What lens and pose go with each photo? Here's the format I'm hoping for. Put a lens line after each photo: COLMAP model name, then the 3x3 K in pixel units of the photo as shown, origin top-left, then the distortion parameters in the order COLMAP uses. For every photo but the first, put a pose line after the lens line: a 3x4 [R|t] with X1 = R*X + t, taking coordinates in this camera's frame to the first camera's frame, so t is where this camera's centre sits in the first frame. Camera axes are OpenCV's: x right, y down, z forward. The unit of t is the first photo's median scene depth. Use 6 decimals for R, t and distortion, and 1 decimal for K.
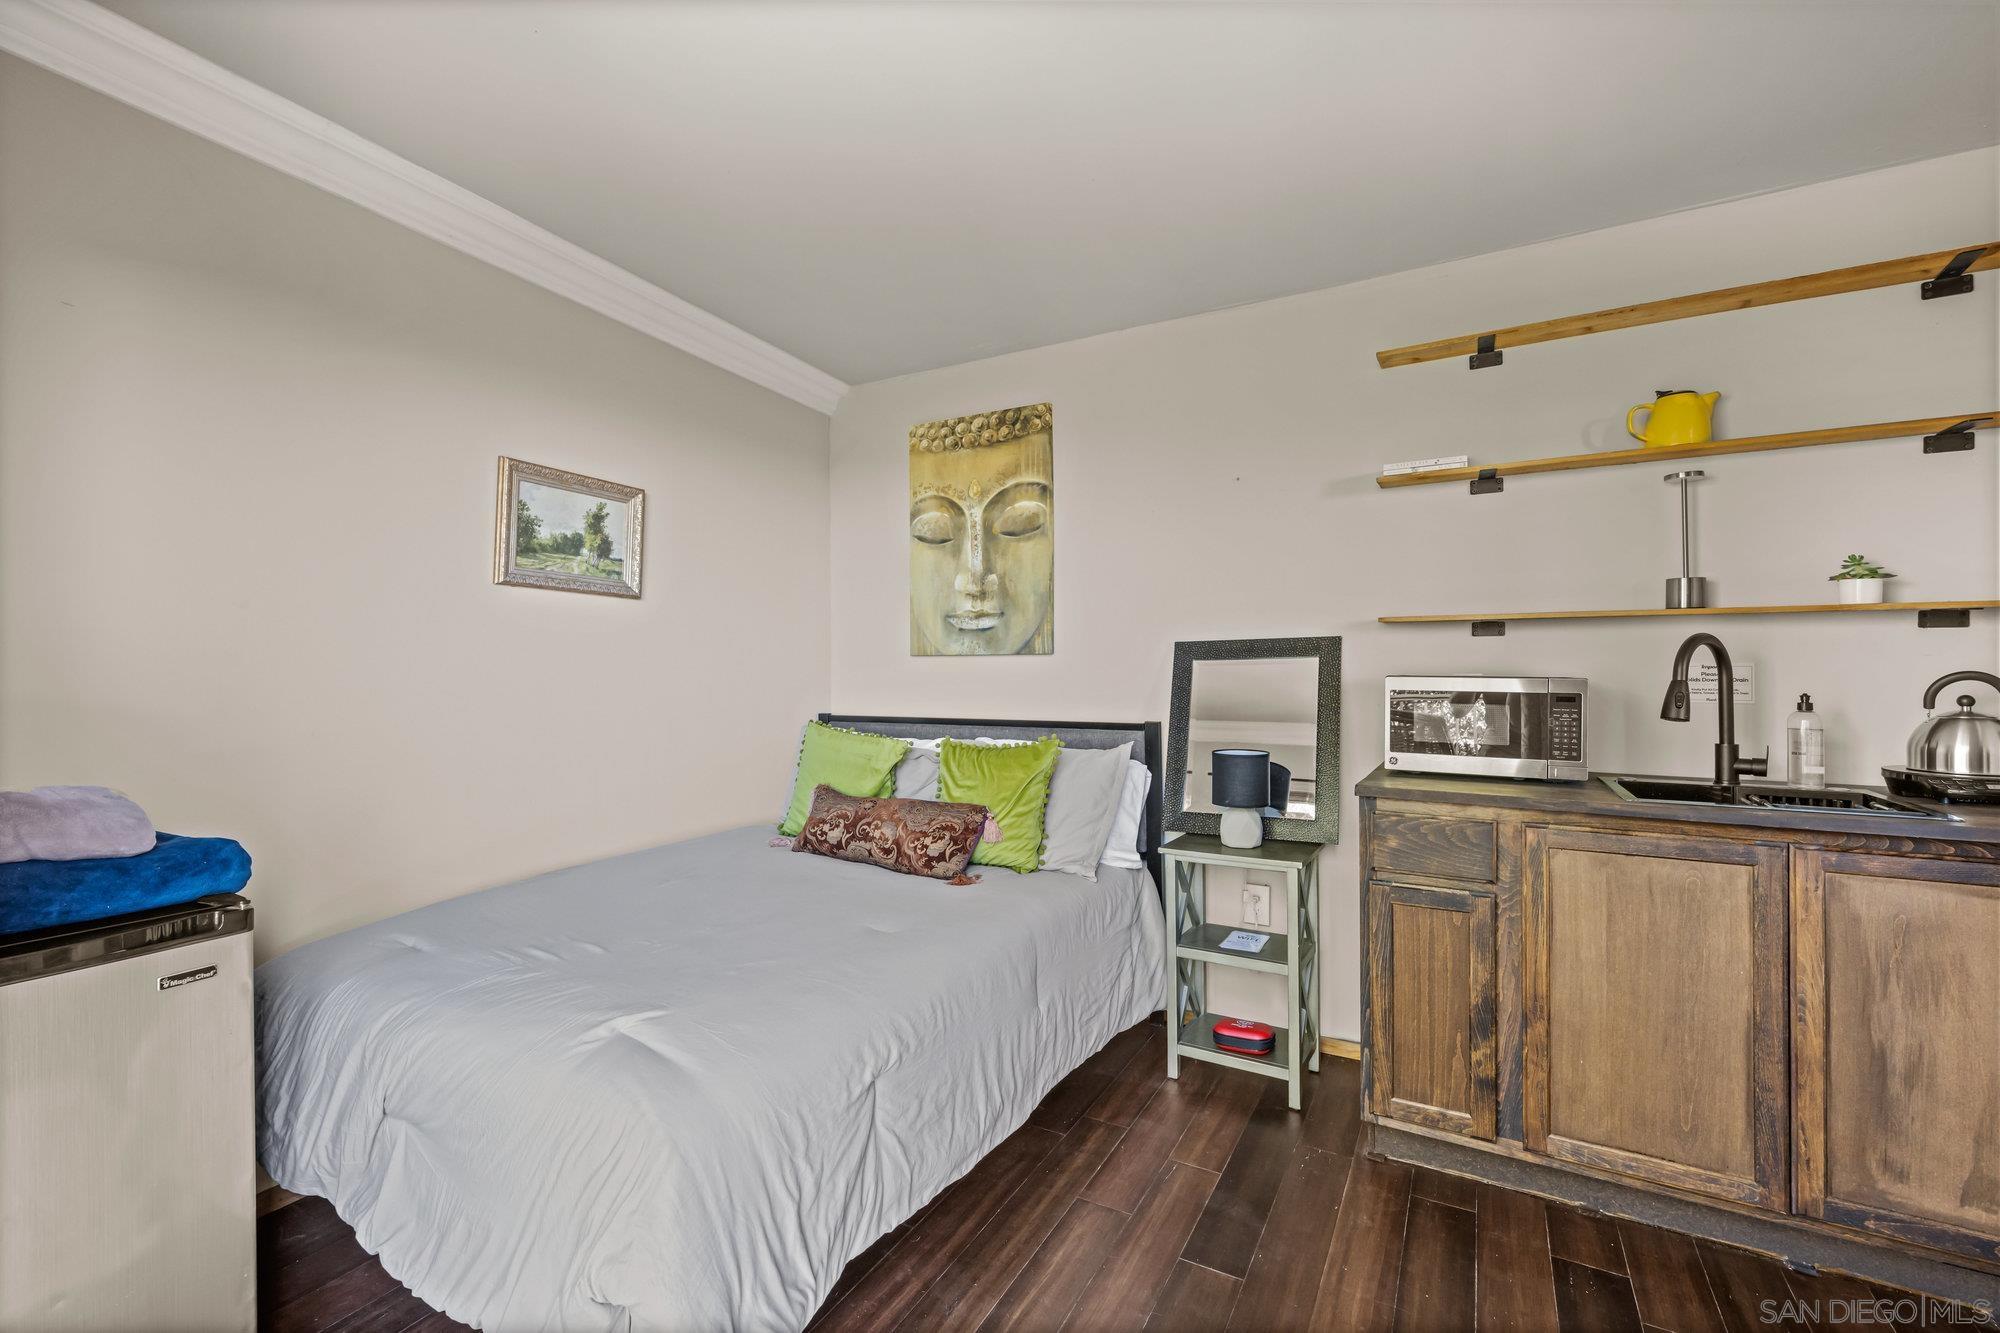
lens RADIAL K [[876.5, 0, 1000.0], [0, 876.5, 666.5], [0, 0, 1]] dist [-0.009976, 0.000714]
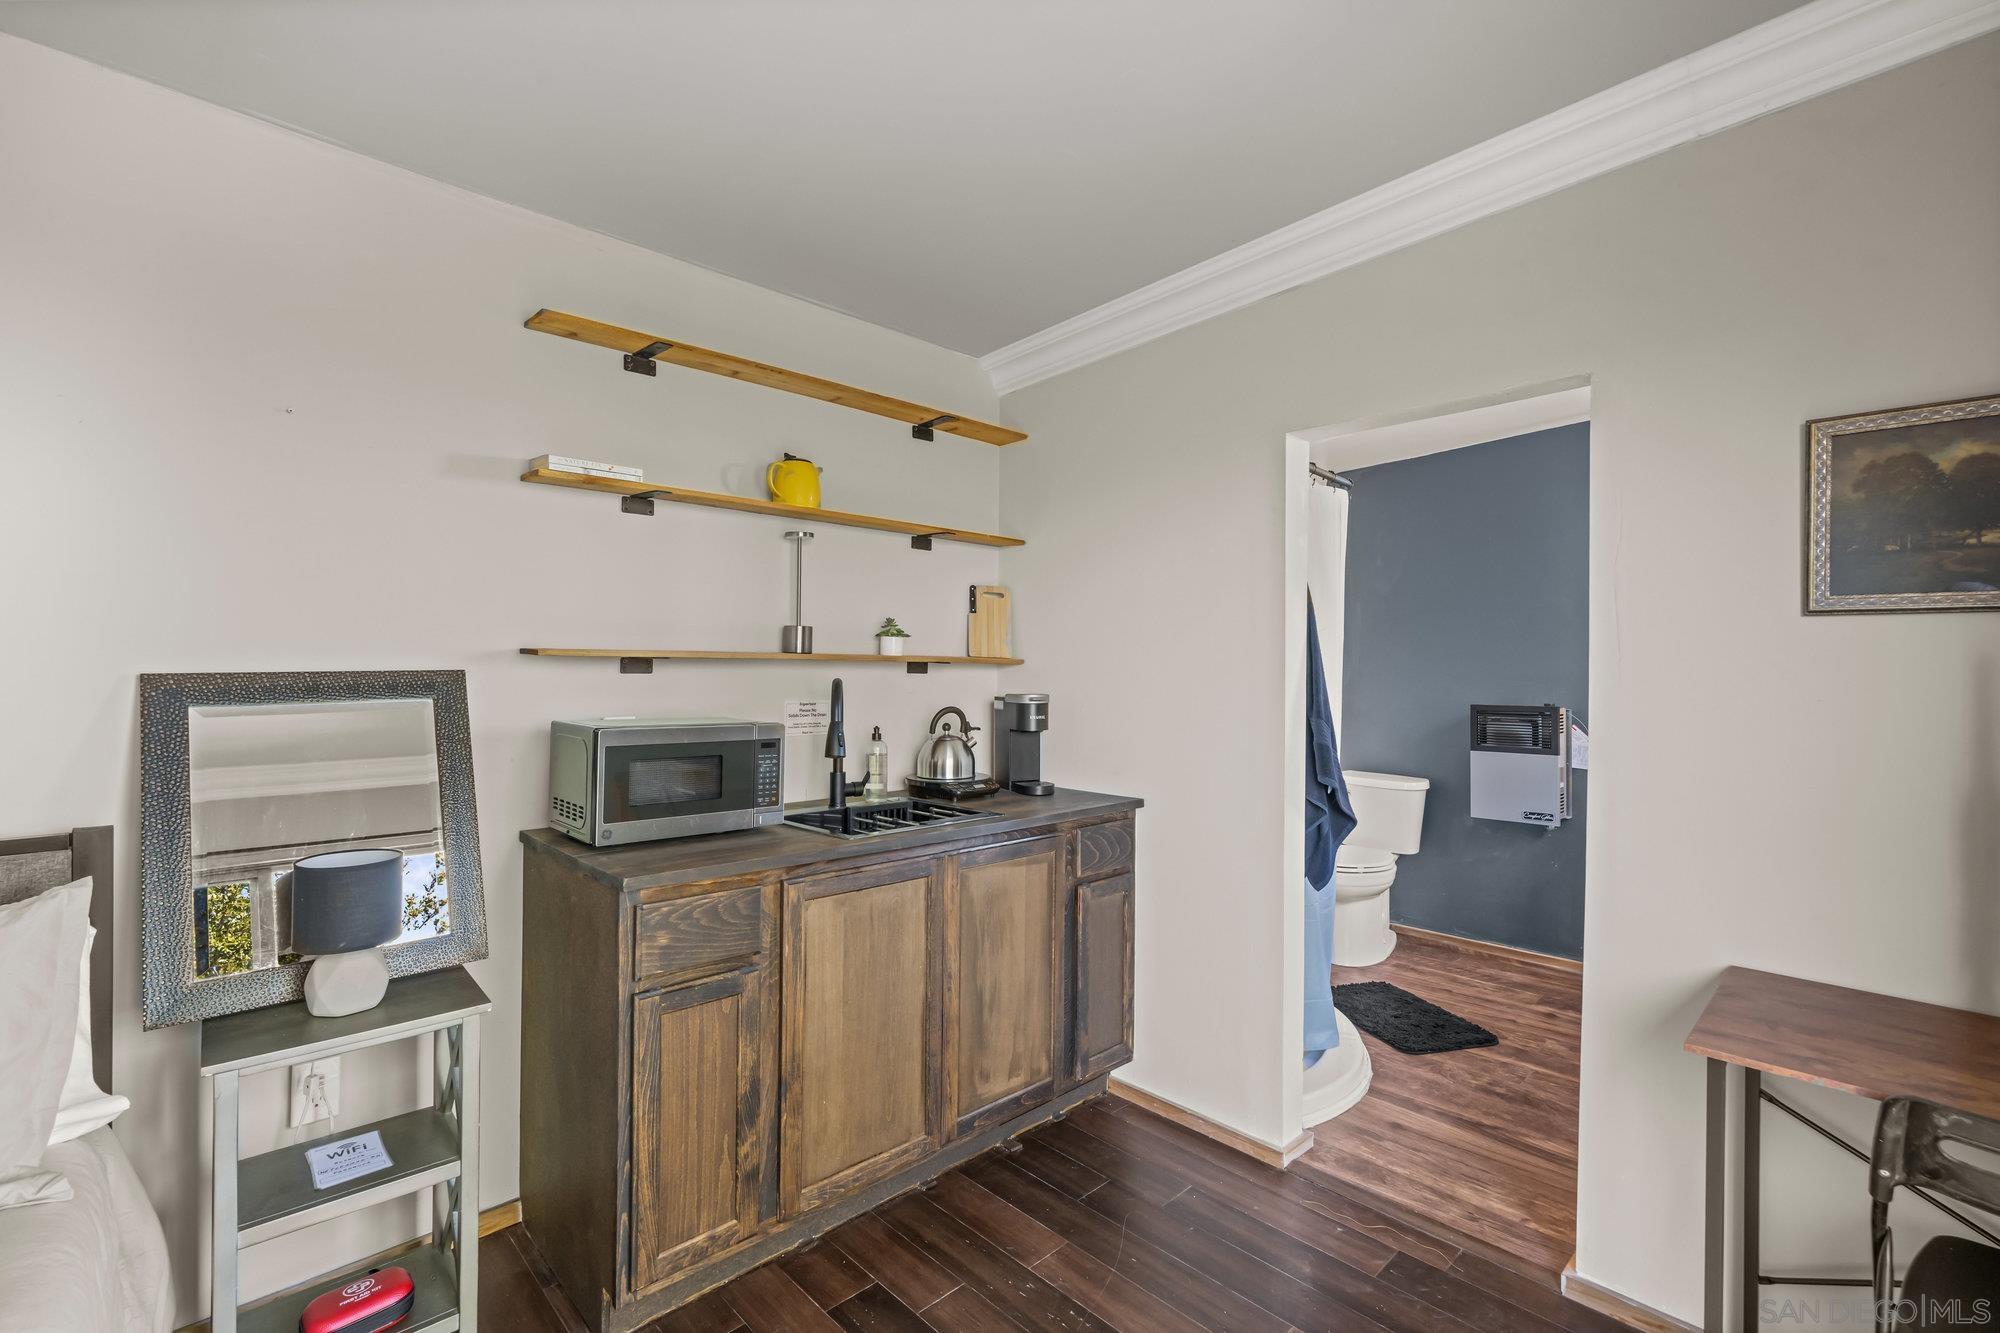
lens RADIAL K [[876.5, 0, 1000.0], [0, 876.5, 666.5], [0, 0, 1]] dist [-0.009976, 0.000714]
pose [[0.270695, 0.009521, 0.962618, -0.247248], [-0.011318, 0.999913, -0.006707, -0.049167], [-0.962599, -0.009079, 0.270779, 0.485074]]
